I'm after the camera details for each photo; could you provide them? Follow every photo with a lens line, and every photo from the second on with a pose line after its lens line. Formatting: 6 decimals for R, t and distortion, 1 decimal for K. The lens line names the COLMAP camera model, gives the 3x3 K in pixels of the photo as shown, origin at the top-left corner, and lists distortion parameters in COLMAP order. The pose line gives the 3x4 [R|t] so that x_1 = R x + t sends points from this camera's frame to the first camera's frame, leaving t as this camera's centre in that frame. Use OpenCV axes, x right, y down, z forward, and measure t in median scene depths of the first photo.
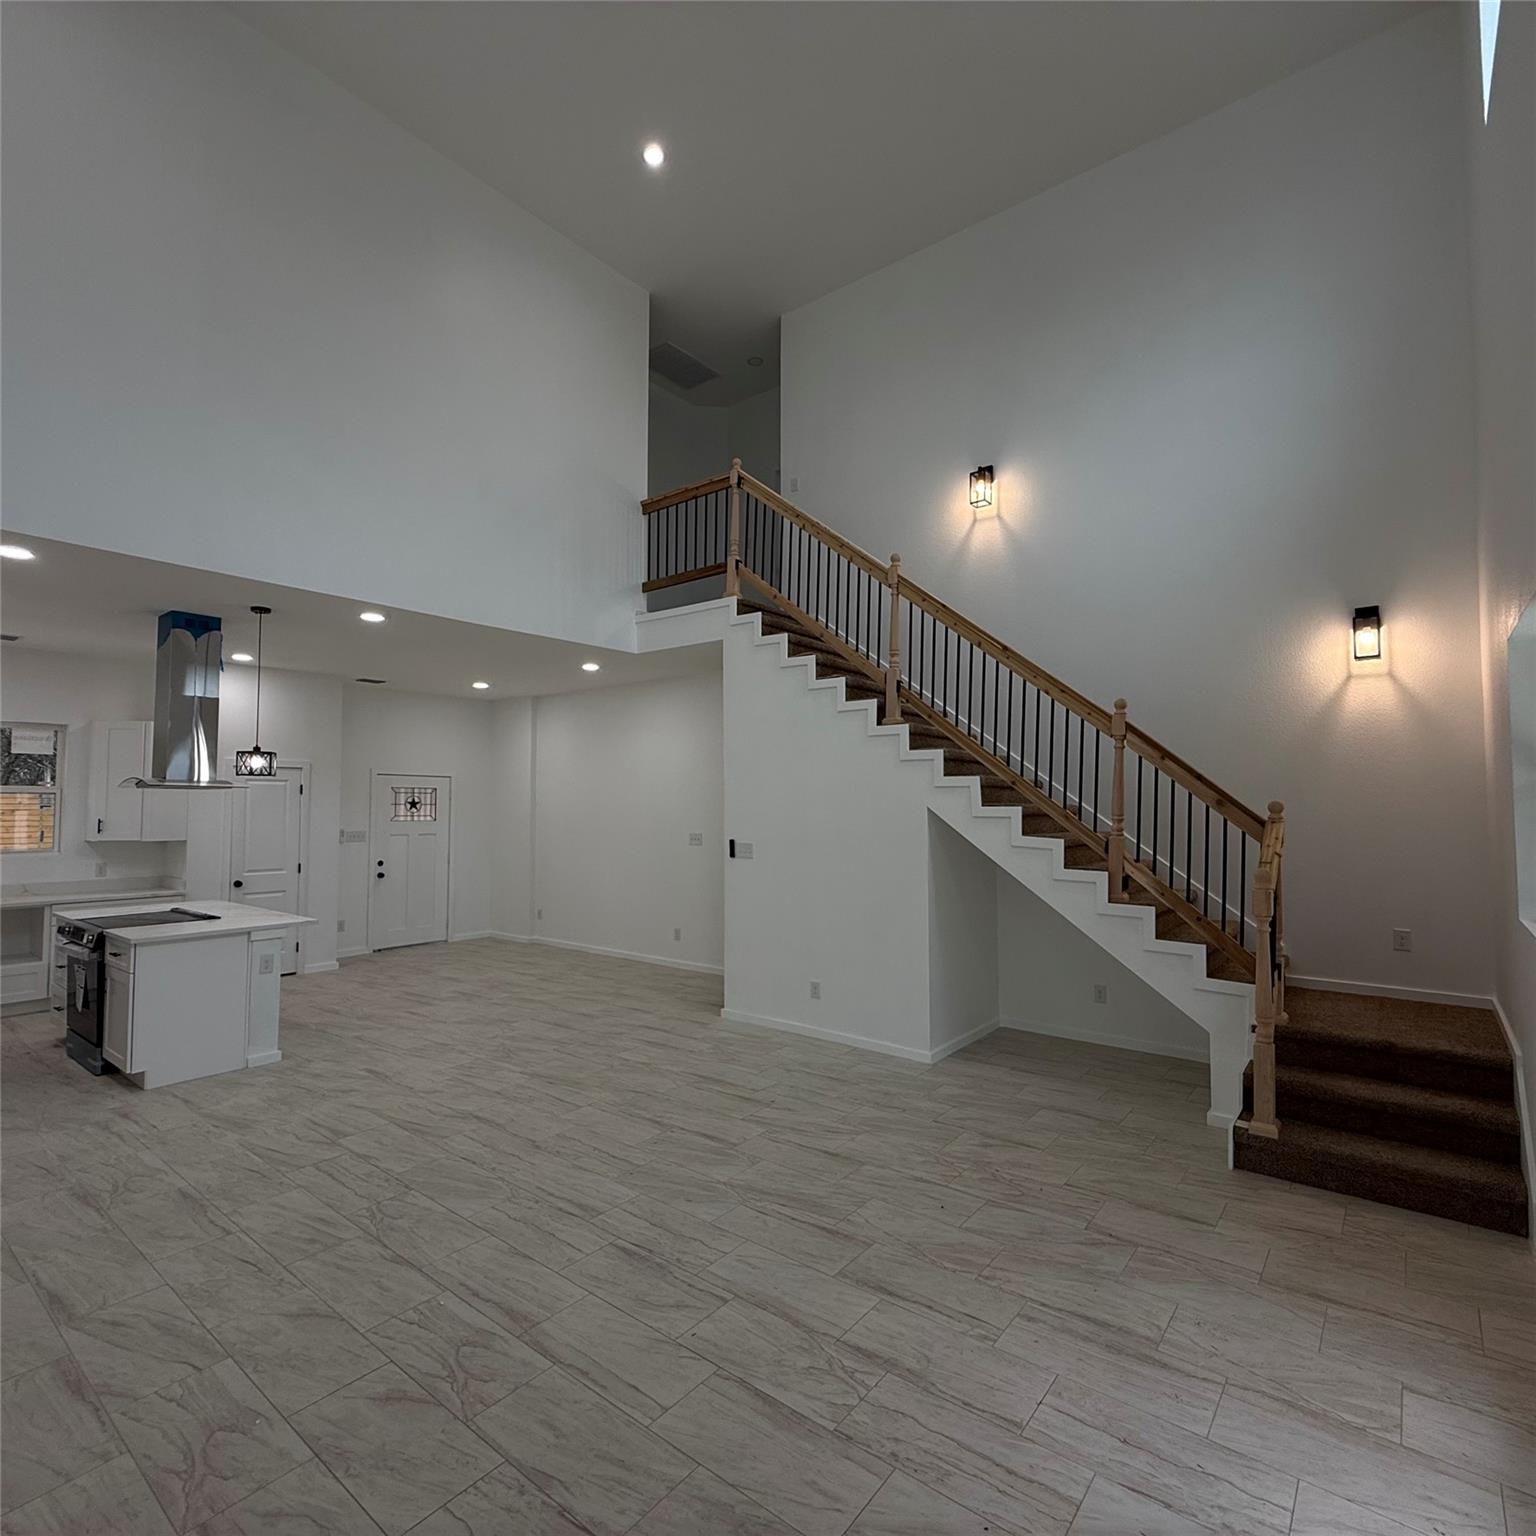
lens RADIAL K [[811.3, 0, 762.5], [0, 811.3, 769.7], [0, 0, 1]] dist [-0.001001, 0.000114]
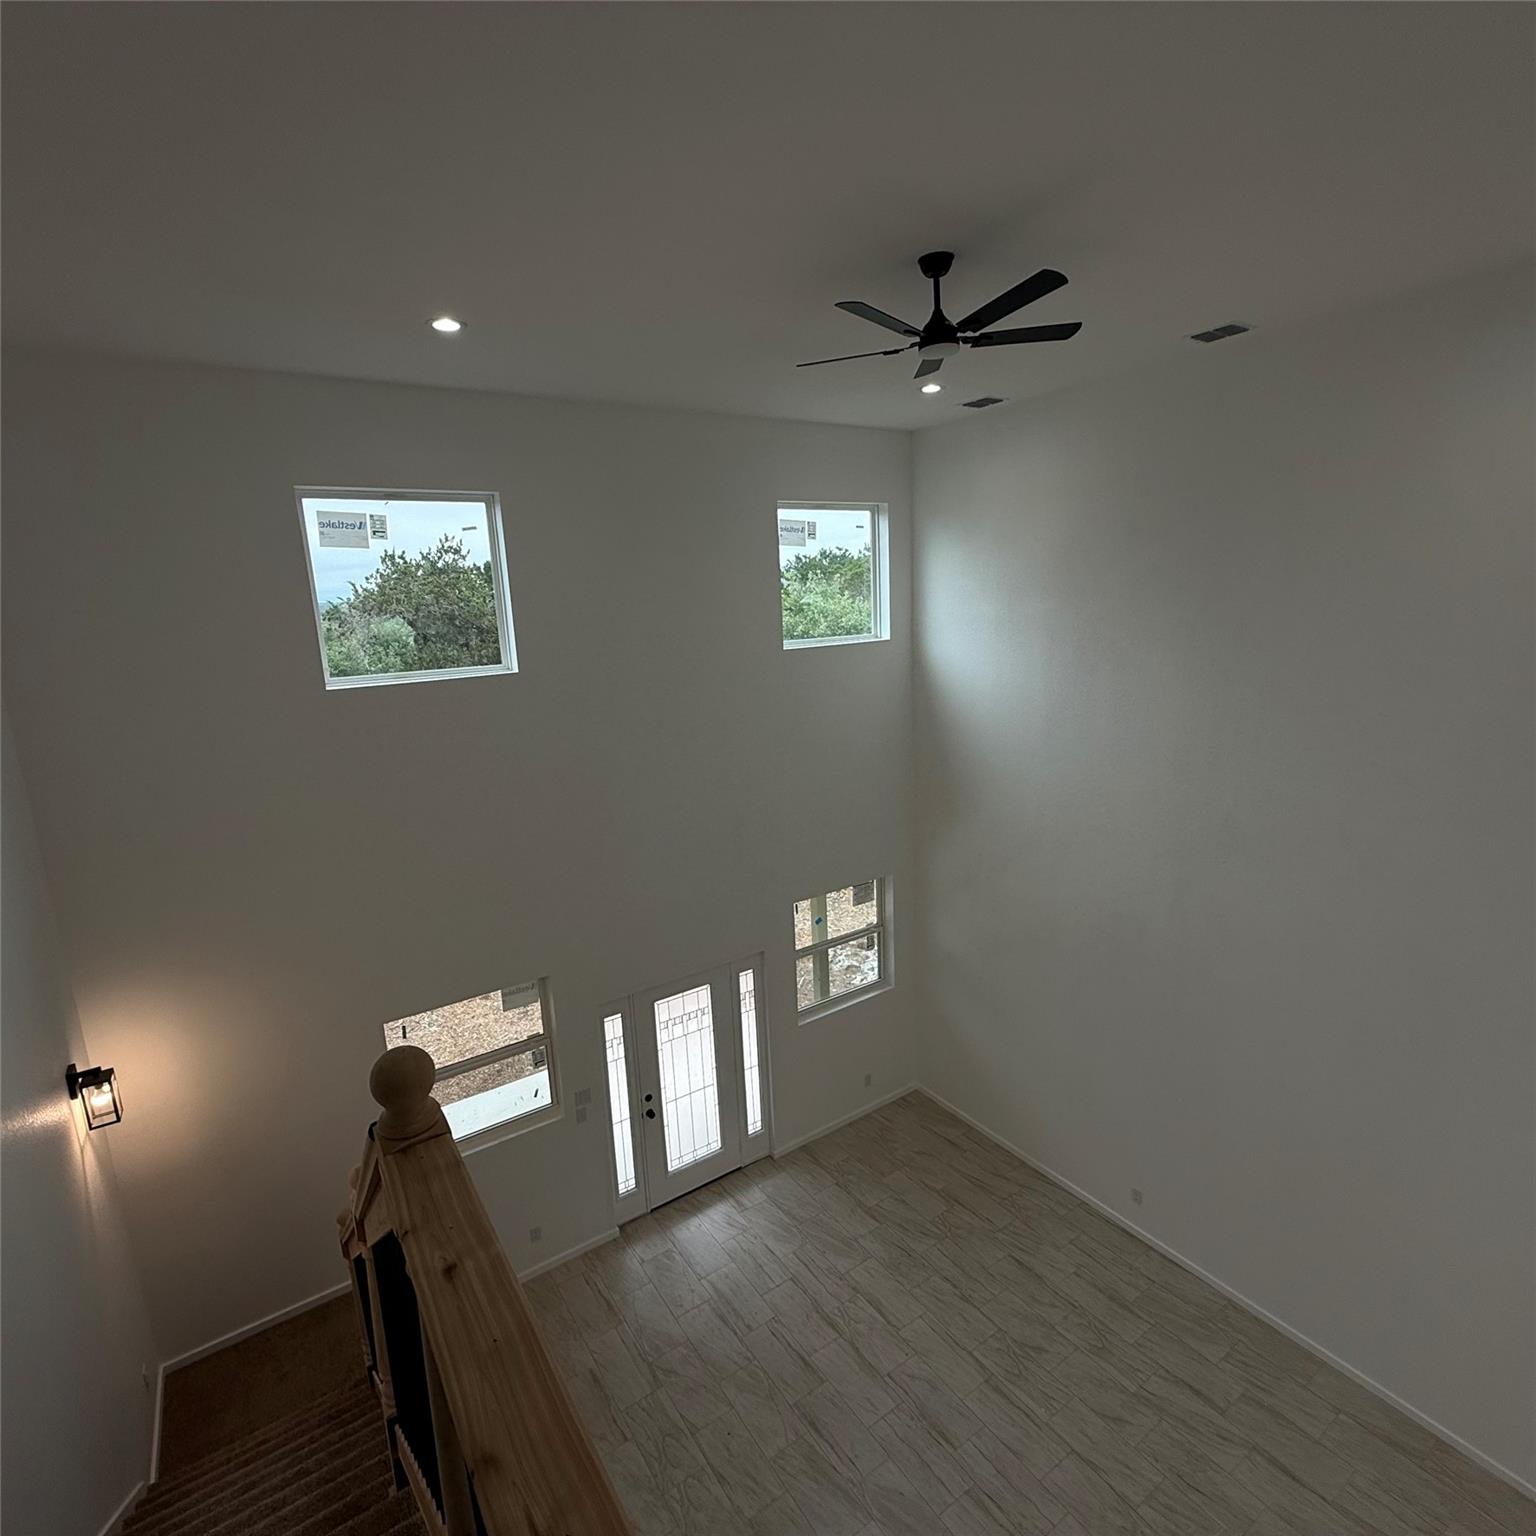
lens RADIAL K [[811.3, 0, 762.5], [0, 811.3, 769.7], [0, 0, 1]] dist [-0.001001, 0.000114]
pose [[-0.950674, -0.019663, 0.309567, -0.202520], [0.035064, 0.984780, 0.170231, -0.678586], [-0.308203, 0.172689, -0.935516, 1.632610]]
